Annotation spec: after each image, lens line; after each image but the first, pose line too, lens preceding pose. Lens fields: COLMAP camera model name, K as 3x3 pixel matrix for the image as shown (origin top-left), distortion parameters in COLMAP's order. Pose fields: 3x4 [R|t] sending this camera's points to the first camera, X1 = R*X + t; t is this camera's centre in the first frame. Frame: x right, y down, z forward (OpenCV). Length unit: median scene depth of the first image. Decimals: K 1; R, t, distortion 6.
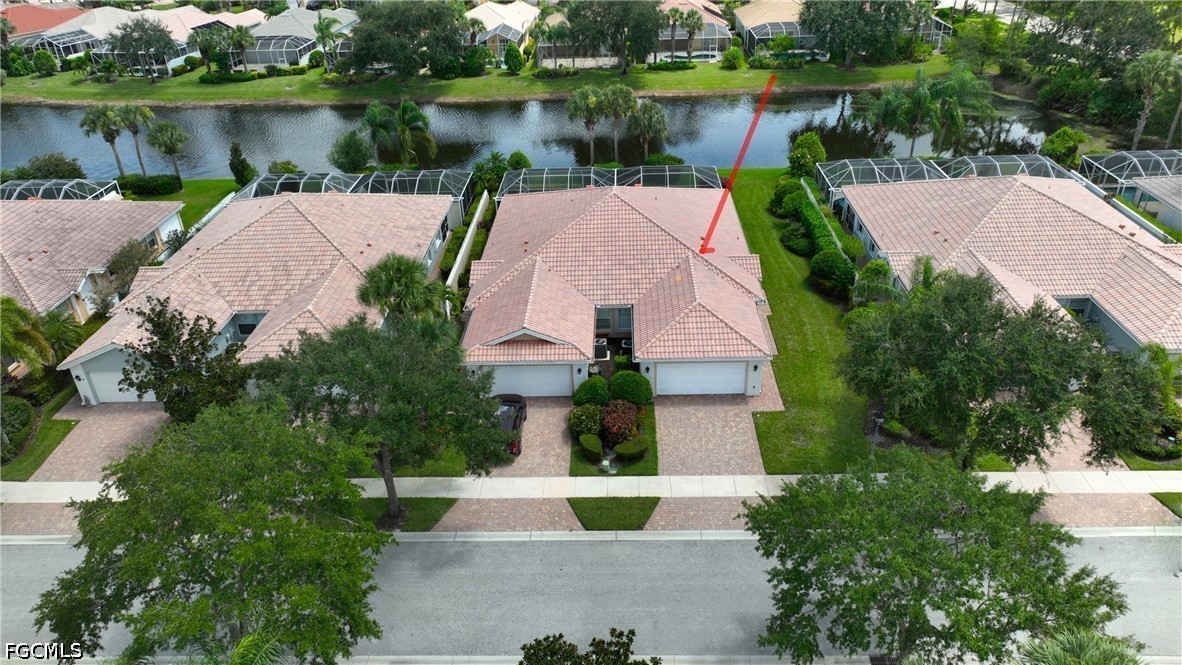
lens RADIAL K [[818.4, 0, 590.1], [0, 818.4, 329.4], [0, 0, 1]] dist [-0.000035, 0.002546]
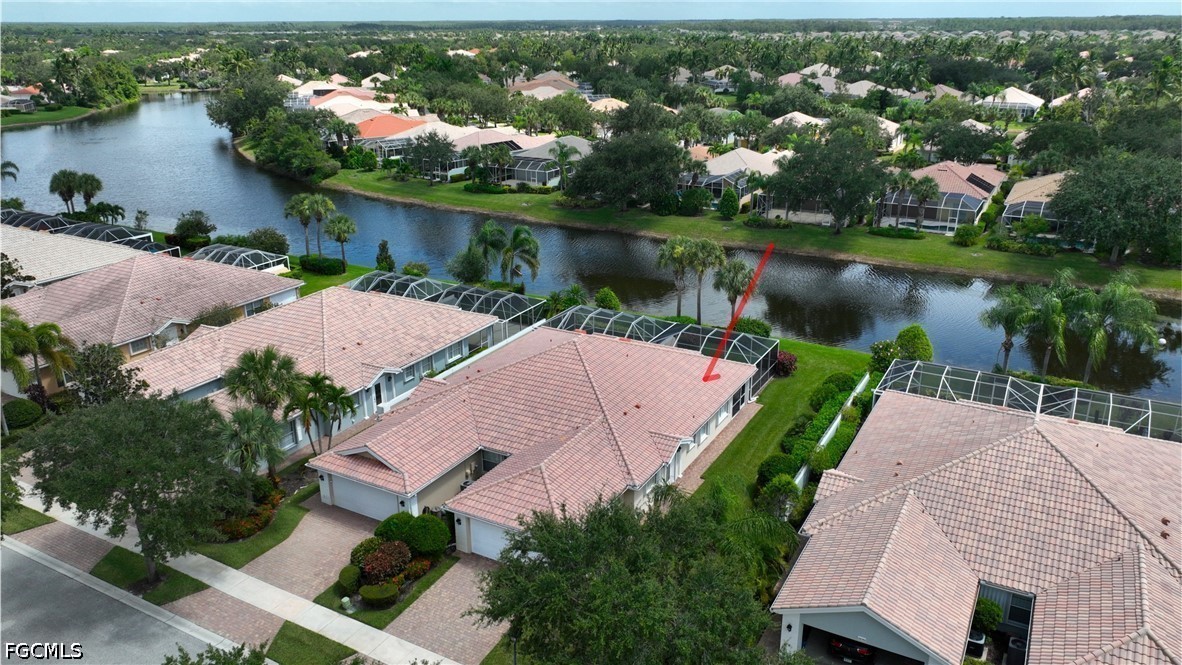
lens RADIAL K [[846.1, 0, 591.0], [0, 846.1, 332.5], [0, 0, 1]] dist [-0.000304, 0.002595]
pose [[0.889168, 0.185529, -0.418281, 0.214036], [-0.249645, 0.962774, -0.103648, -0.036303], [0.383481, 0.196582, 0.902385, 0.052695]]
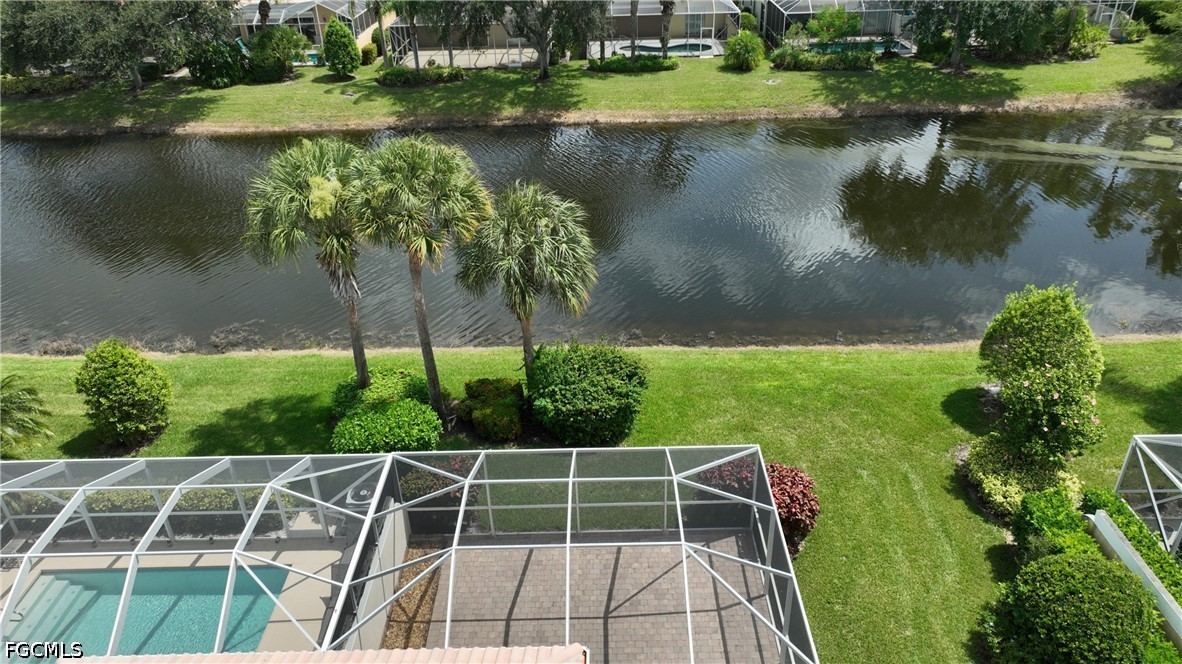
lens RADIAL K [[846.1, 0, 591.0], [0, 846.1, 332.0], [0, 0, 1]] dist [-0.000304, 0.002595]
pose [[0.999426, -0.006766, 0.033196, 0.052738], [0.006826, 0.999975, -0.001698, -0.143267], [-0.033183, 0.001924, 0.999447, 0.439285]]
